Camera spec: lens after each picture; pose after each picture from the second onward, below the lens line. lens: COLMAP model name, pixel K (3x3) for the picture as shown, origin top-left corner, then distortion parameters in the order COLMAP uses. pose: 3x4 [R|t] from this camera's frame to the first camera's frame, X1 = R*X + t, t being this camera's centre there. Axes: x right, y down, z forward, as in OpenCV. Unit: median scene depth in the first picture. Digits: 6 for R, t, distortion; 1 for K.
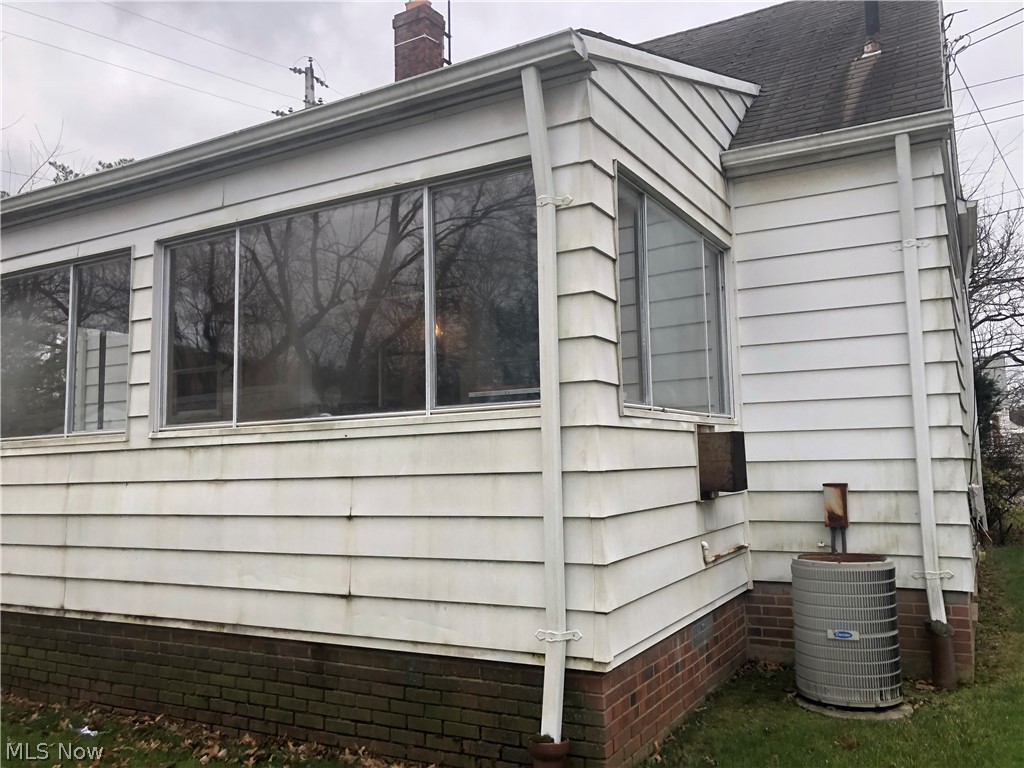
lens RADIAL K [[821.2, 0, 512.0], [0, 821.2, 384.0], [0, 0, 1]] dist [0.060094, 0.000815]
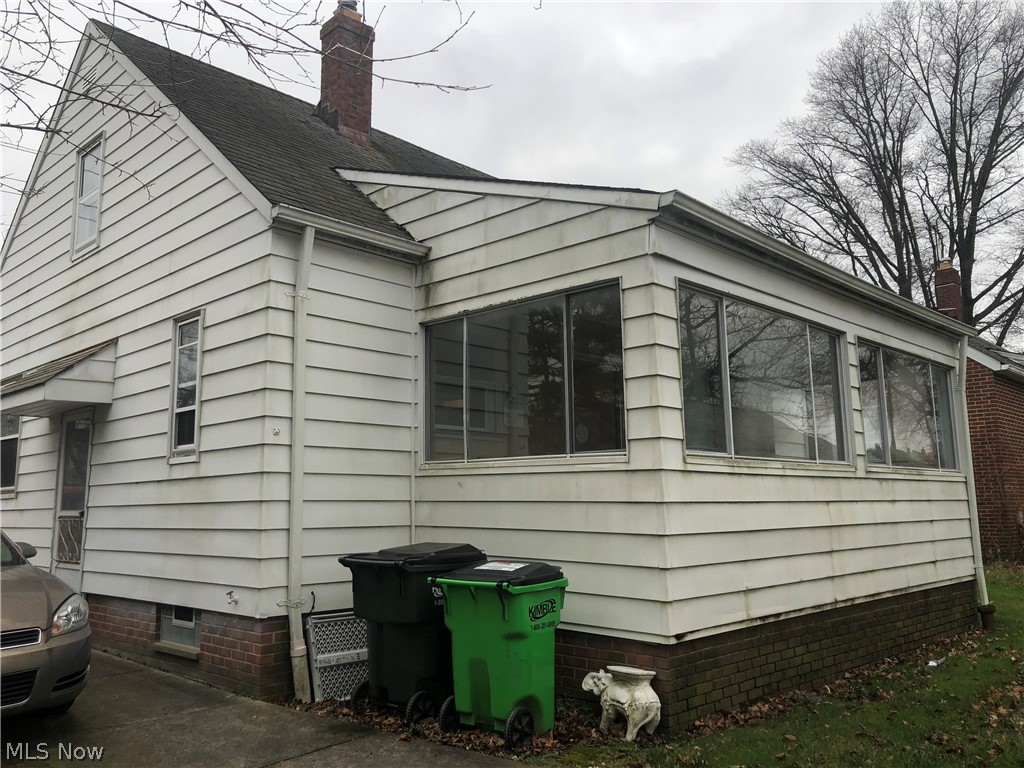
lens RADIAL K [[821.2, 0, 512.0], [0, 821.2, 384.0], [0, 0, 1]] dist [0.060094, 0.000815]
pose [[0.249721, 0.159824, 0.955037, -1.818259], [-0.087414, 0.985978, -0.142145, 0.160143], [-0.964364, -0.047987, 0.260191, 1.112695]]
